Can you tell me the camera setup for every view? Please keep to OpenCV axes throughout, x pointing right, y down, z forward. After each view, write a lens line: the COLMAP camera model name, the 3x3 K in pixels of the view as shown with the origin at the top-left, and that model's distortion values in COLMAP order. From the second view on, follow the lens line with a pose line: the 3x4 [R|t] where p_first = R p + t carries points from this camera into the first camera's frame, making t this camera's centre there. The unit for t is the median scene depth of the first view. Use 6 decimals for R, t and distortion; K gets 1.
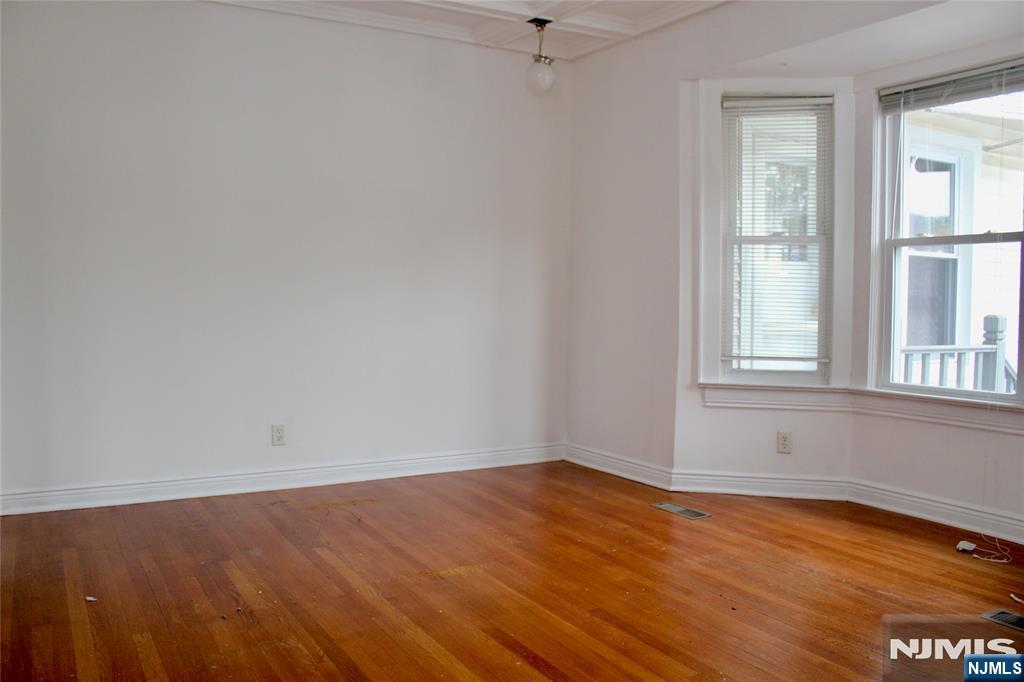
lens RADIAL K [[849.3, 0, 510.4], [0, 849.3, 340.4], [0, 0, 1]] dist [-0.094173, 0.010262]
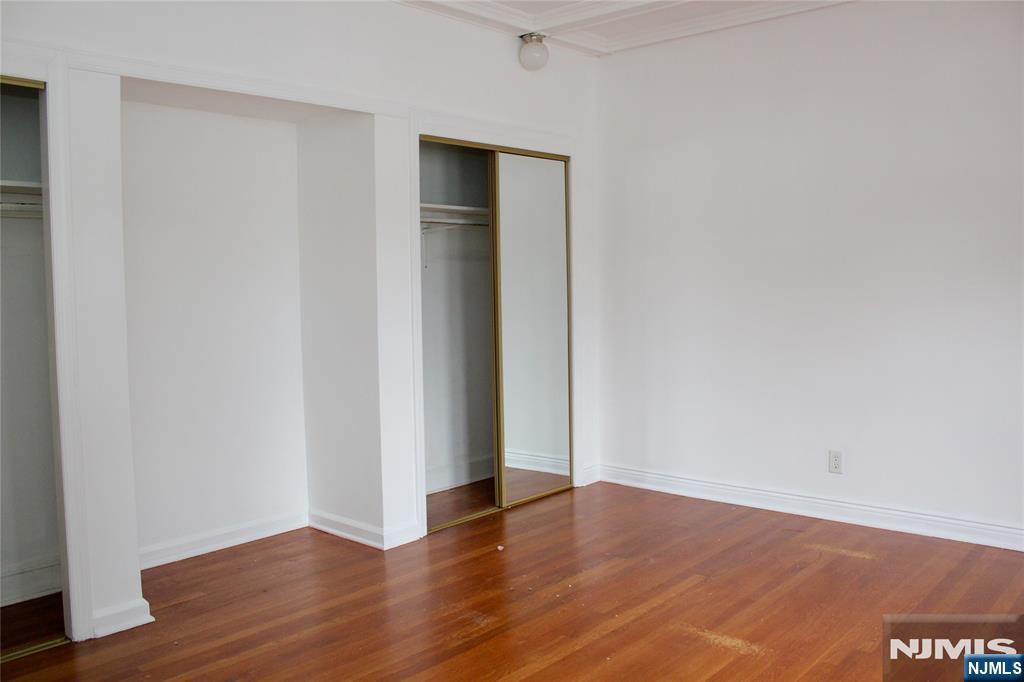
lens RADIAL K [[849.3, 0, 514.9], [0, 849.3, 343.6], [0, 0, 1]] dist [-0.094173, 0.010262]
pose [[0.309295, 0.051822, -0.949553, 0.578791], [-0.030485, 0.998541, 0.044566, -0.058834], [0.950477, 0.015163, 0.310423, 0.441146]]
